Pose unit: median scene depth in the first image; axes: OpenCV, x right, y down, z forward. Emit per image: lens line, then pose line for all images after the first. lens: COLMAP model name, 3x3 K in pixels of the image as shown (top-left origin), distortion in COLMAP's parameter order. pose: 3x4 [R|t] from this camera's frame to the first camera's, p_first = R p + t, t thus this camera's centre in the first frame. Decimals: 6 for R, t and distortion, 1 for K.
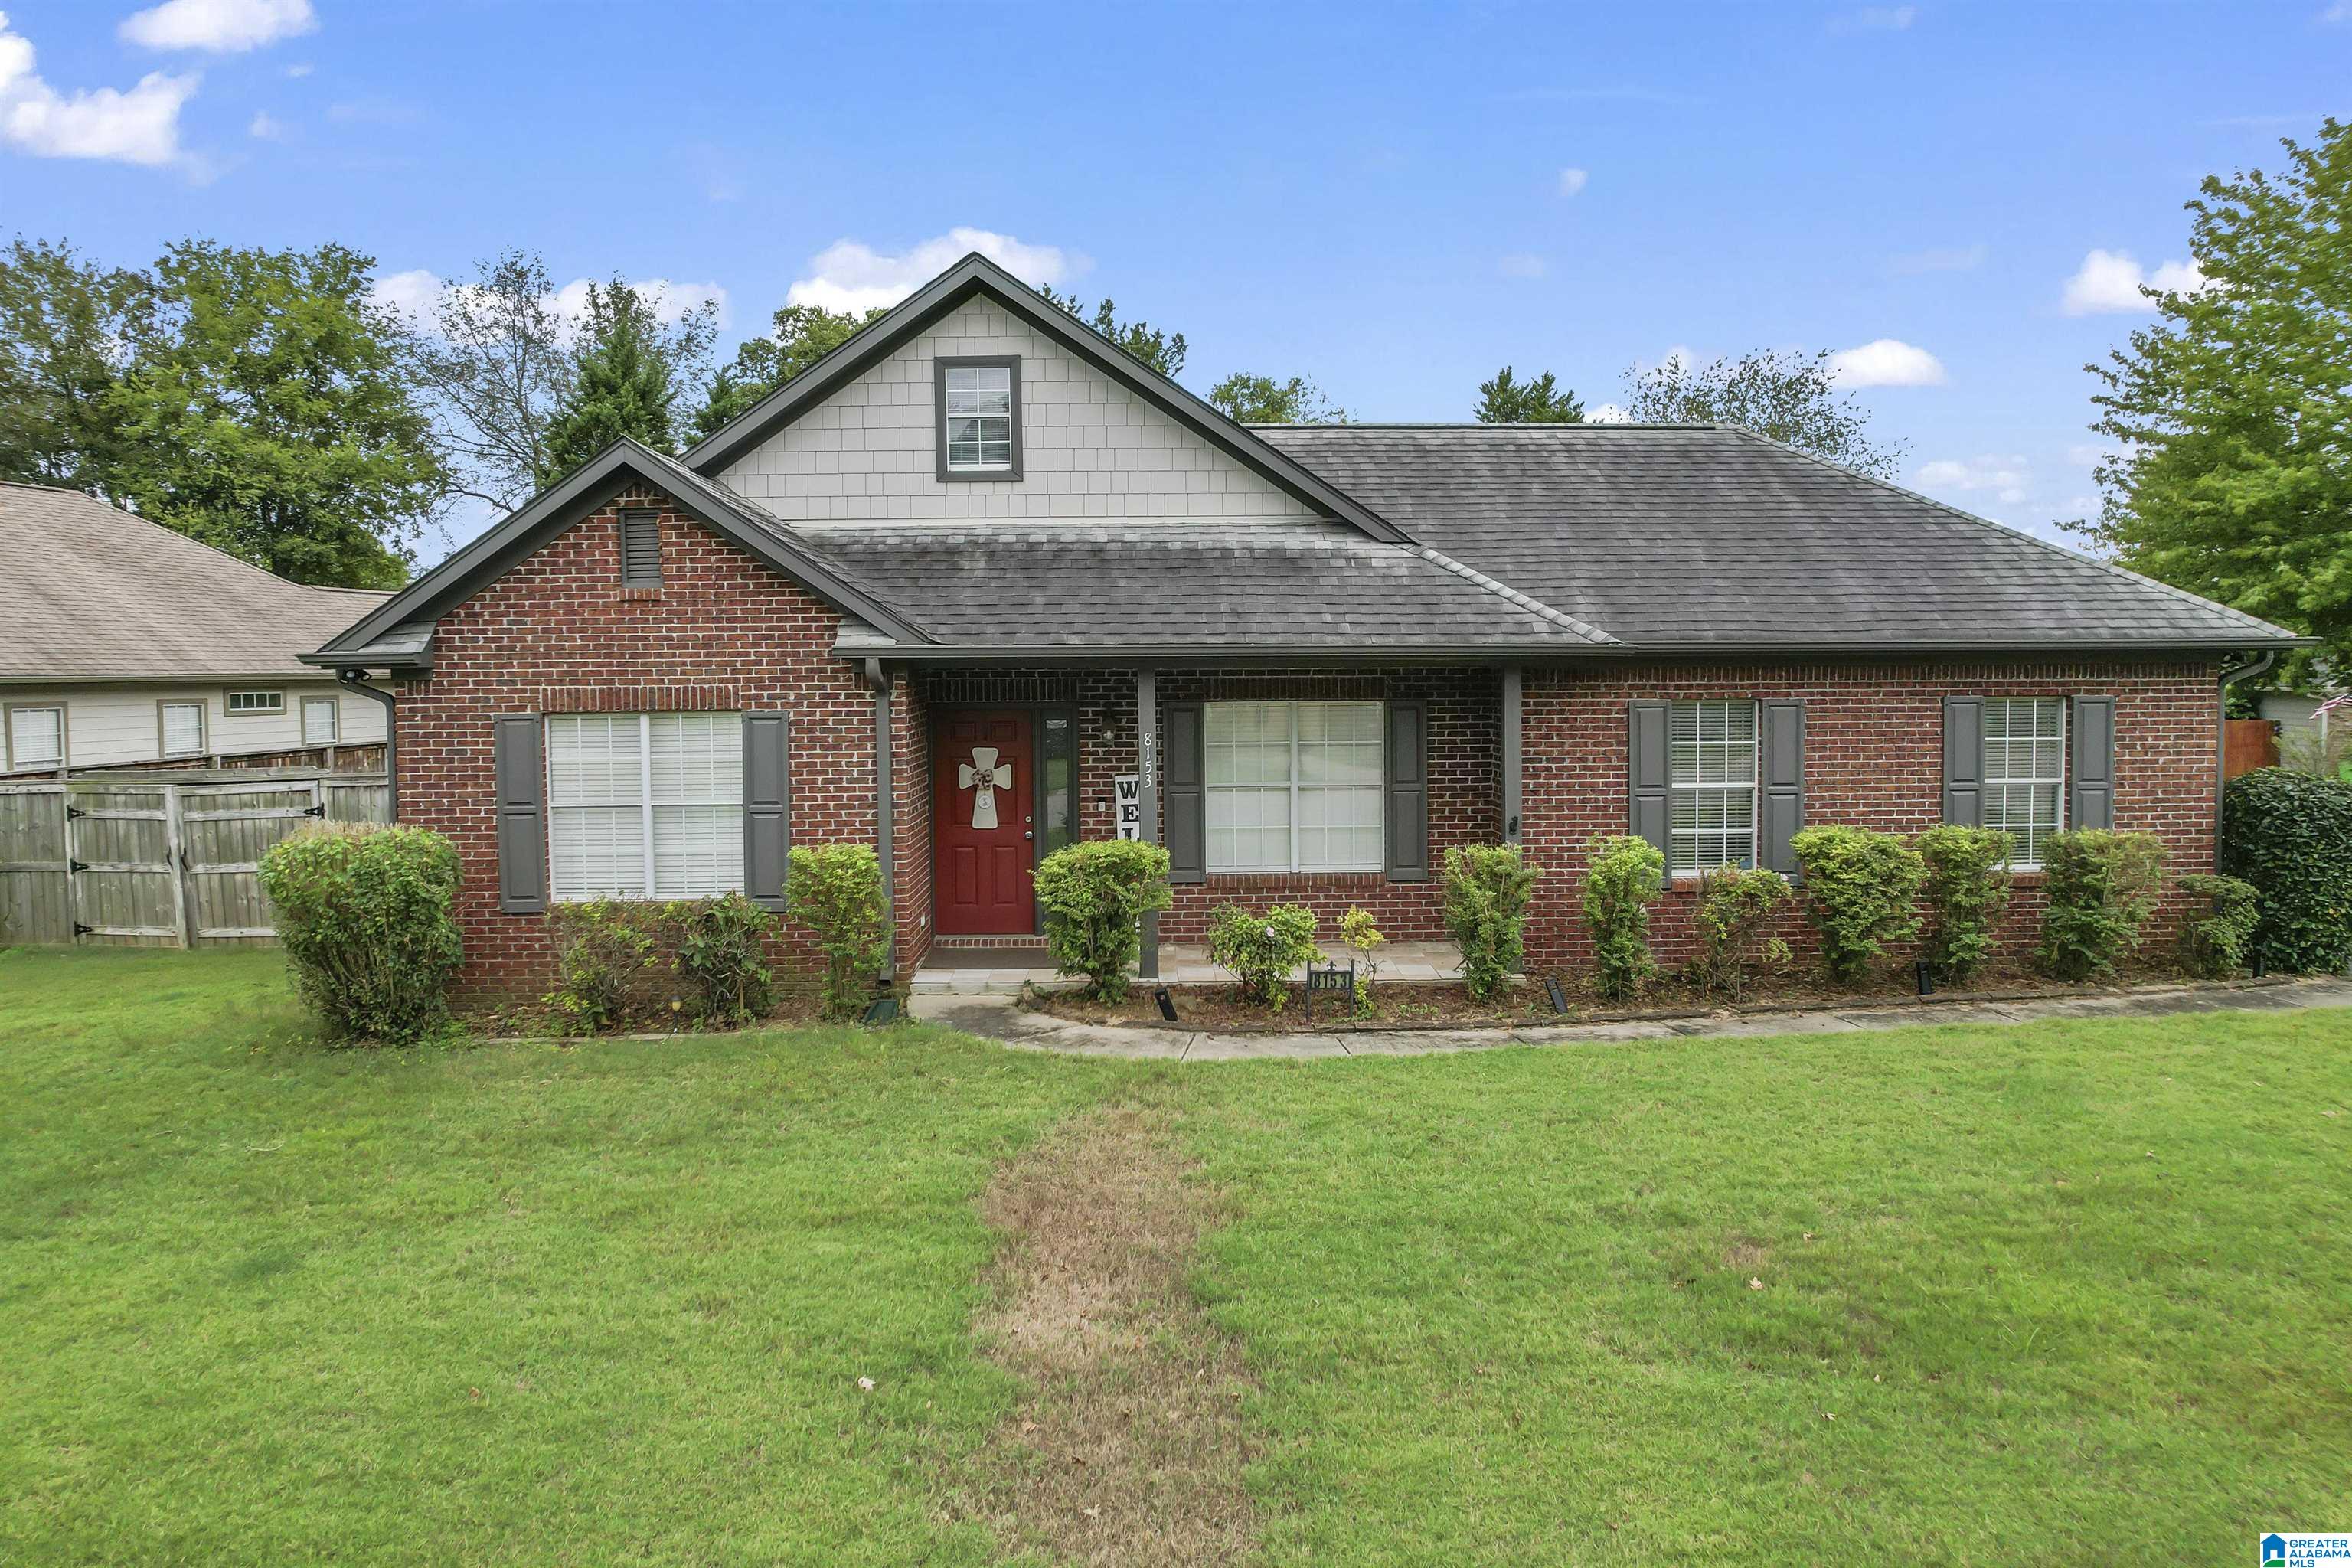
lens RADIAL K [[1528.1, 0, 1176.0], [0, 1528.1, 784.0], [0, 0, 1]] dist [-0.005707, 0.000917]
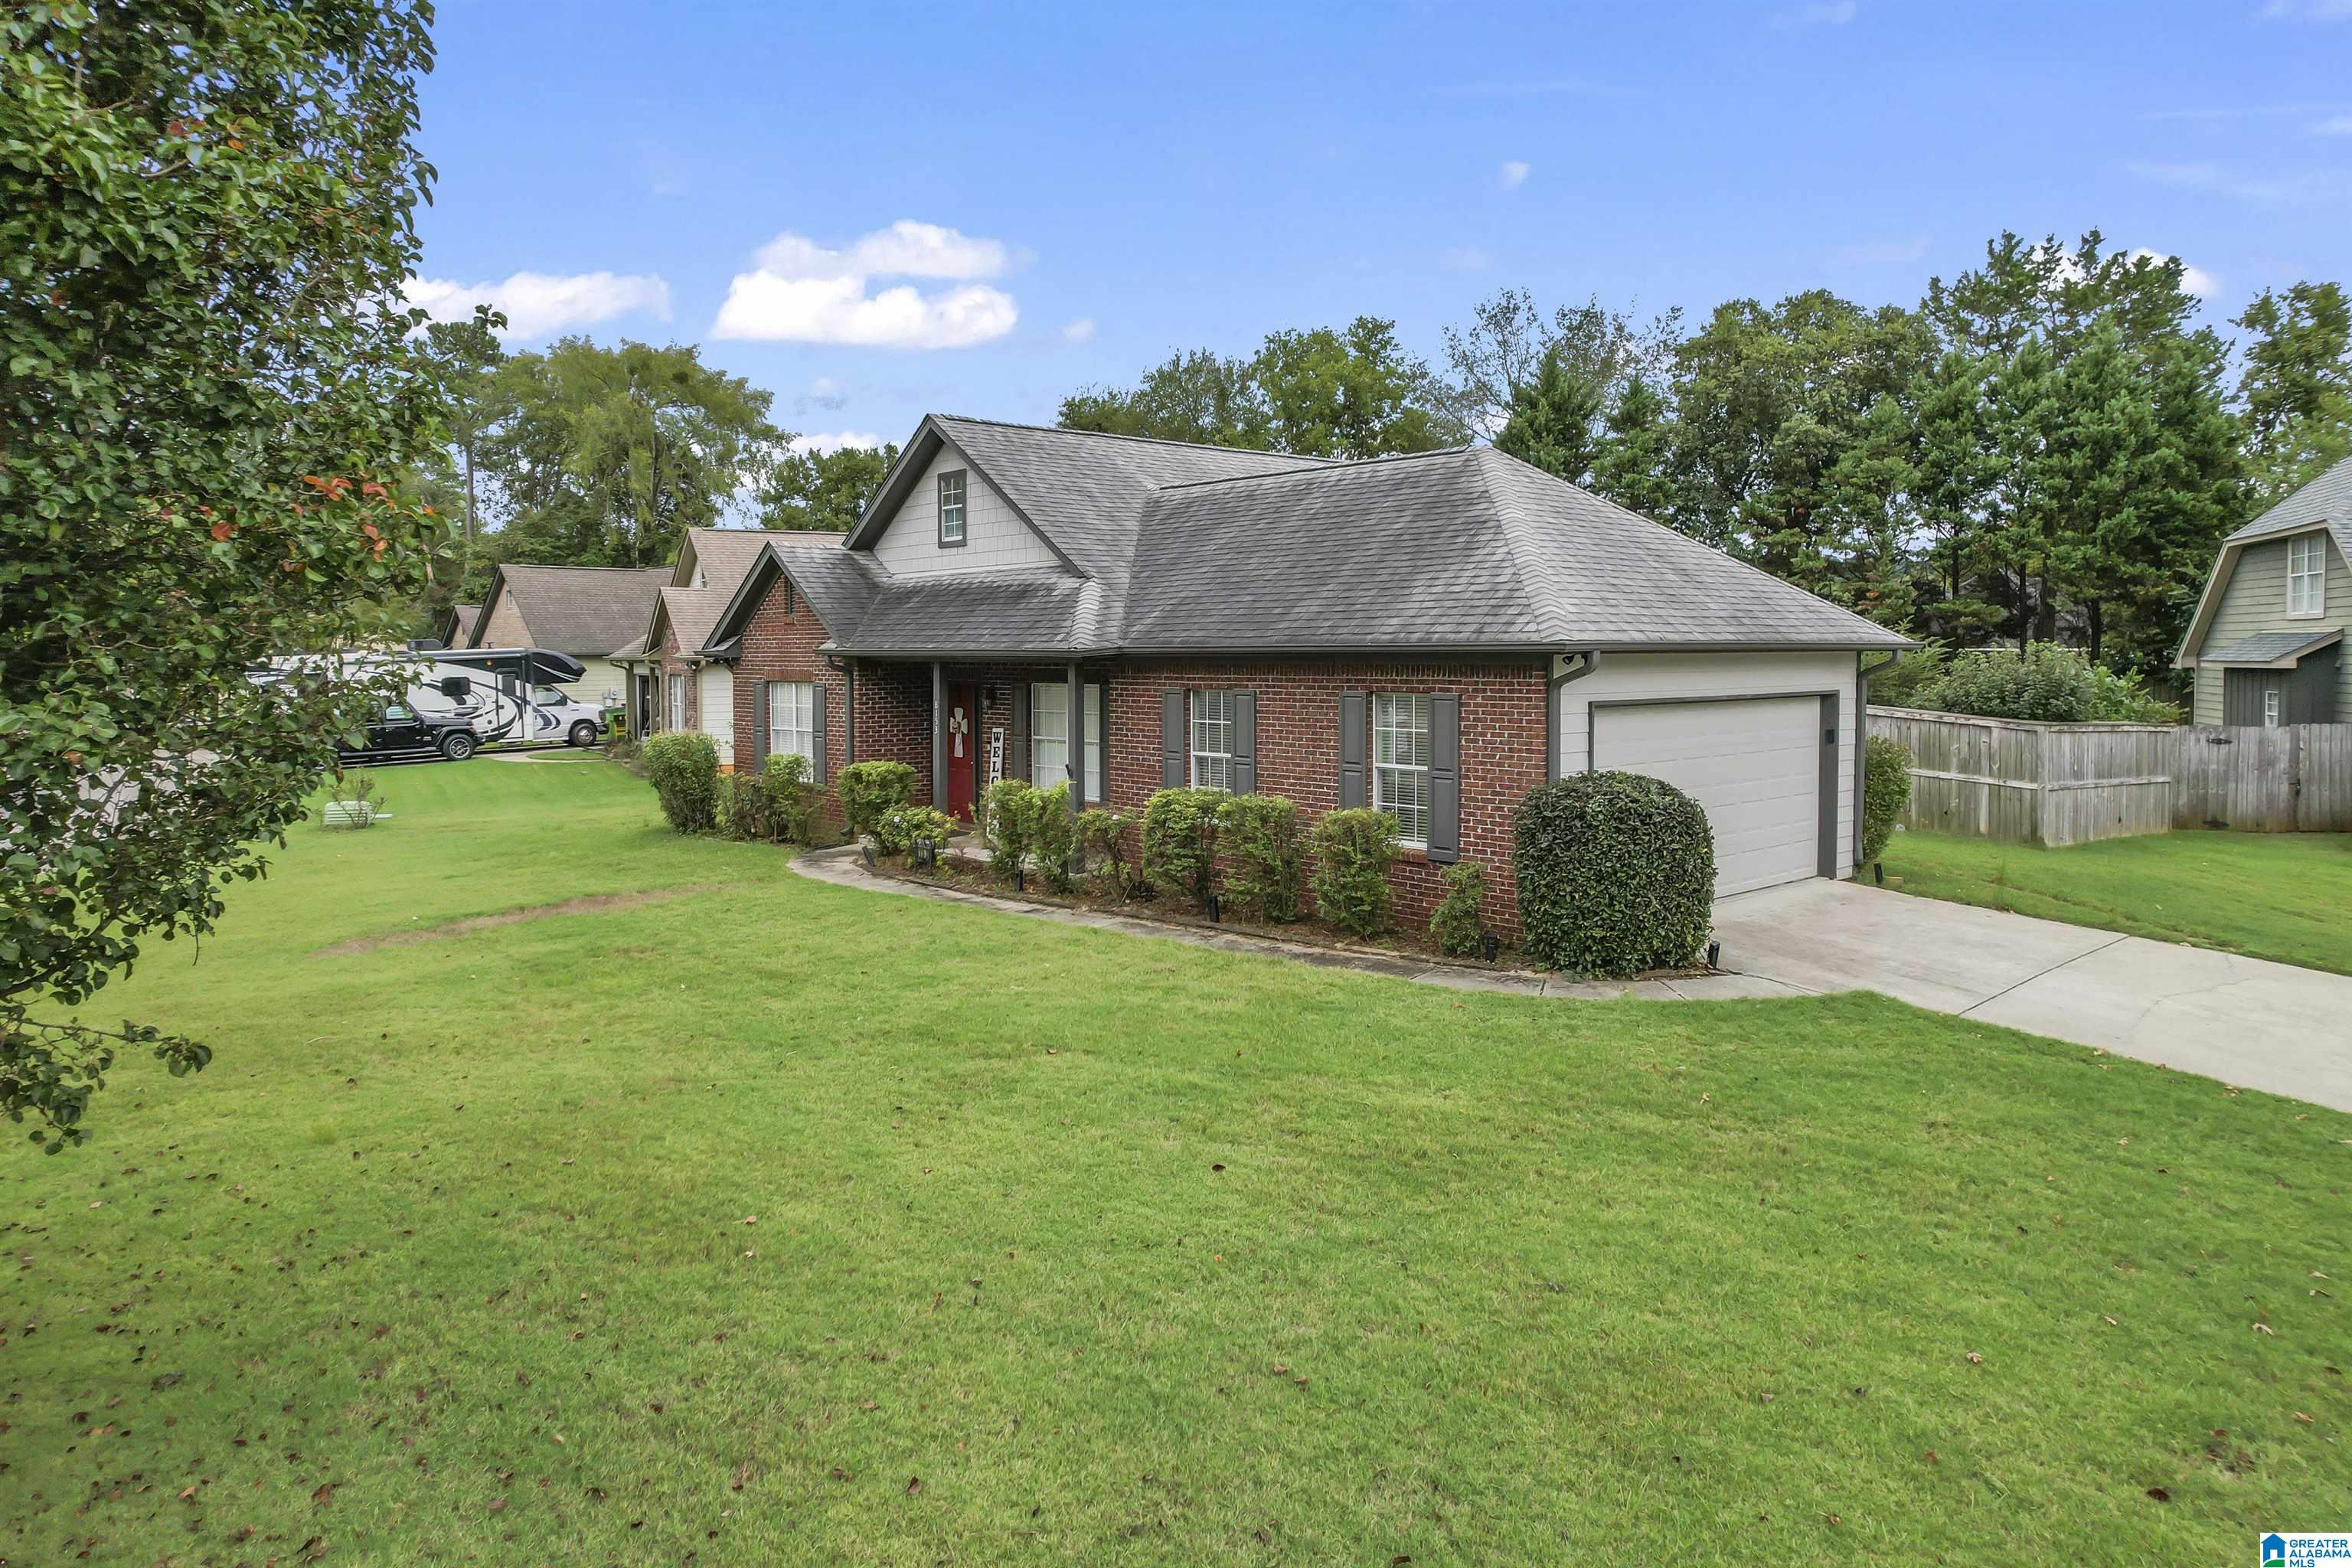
lens RADIAL K [[1569.3, 0, 1180.3], [0, 1569.3, 682.3], [0, 0, 1]] dist [-0.008329, -0.002619]
pose [[0.661499, 0.019435, -0.749694, 1.312920], [-0.052953, 0.998379, -0.020842, -0.029261], [0.748074, 0.053485, 0.661456, 0.068005]]
